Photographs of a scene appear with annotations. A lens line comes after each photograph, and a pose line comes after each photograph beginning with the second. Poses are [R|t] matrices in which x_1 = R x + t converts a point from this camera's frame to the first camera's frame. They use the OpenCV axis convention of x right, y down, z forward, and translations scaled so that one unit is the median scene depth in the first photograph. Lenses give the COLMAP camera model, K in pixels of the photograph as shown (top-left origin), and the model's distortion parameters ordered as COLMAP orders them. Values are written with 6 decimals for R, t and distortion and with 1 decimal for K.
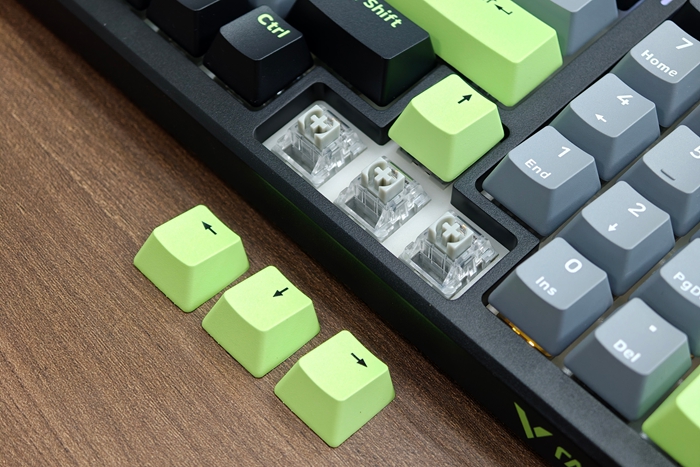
lens RADIAL K [[1427.5, 0, 350.8], [0, 1427.5, 234.3], [0, 0, 1]] dist [0.026787, 0.000000]
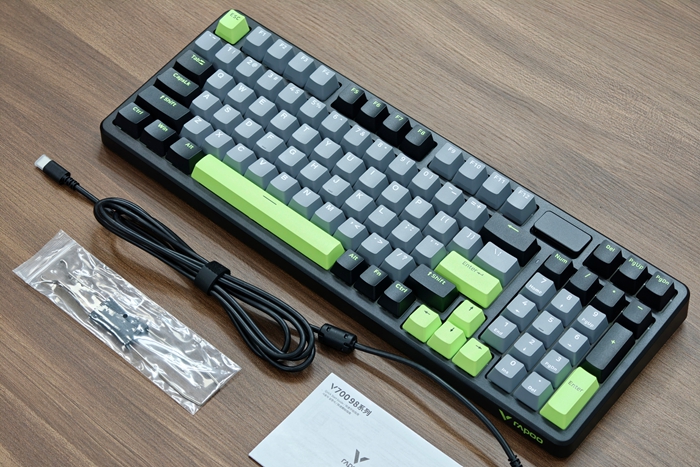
lens RADIAL K [[1427.5, 0, 350.5], [0, 1427.5, 236.5], [0, 0, 1]] dist [0.026787, 0.000000]
pose [[0.993984, -0.107143, 0.022716, -0.218615], [0.107497, 0.994093, -0.014975, -0.224917], [-0.020978, 0.017327, 0.999630, -1.944965]]
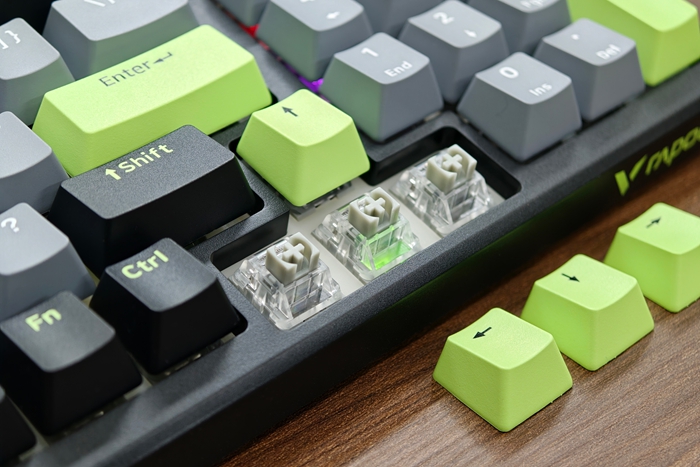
lens RADIAL K [[1427.5, 0, 352.3], [0, 1427.5, 232.7], [0, 0, 1]] dist [0.026787, 0.000000]
pose [[0.050448, -0.729270, 0.682364, -0.563097], [0.759879, 0.471399, 0.447624, -0.418919], [-0.648104, 0.495932, 0.577938, 0.509598]]
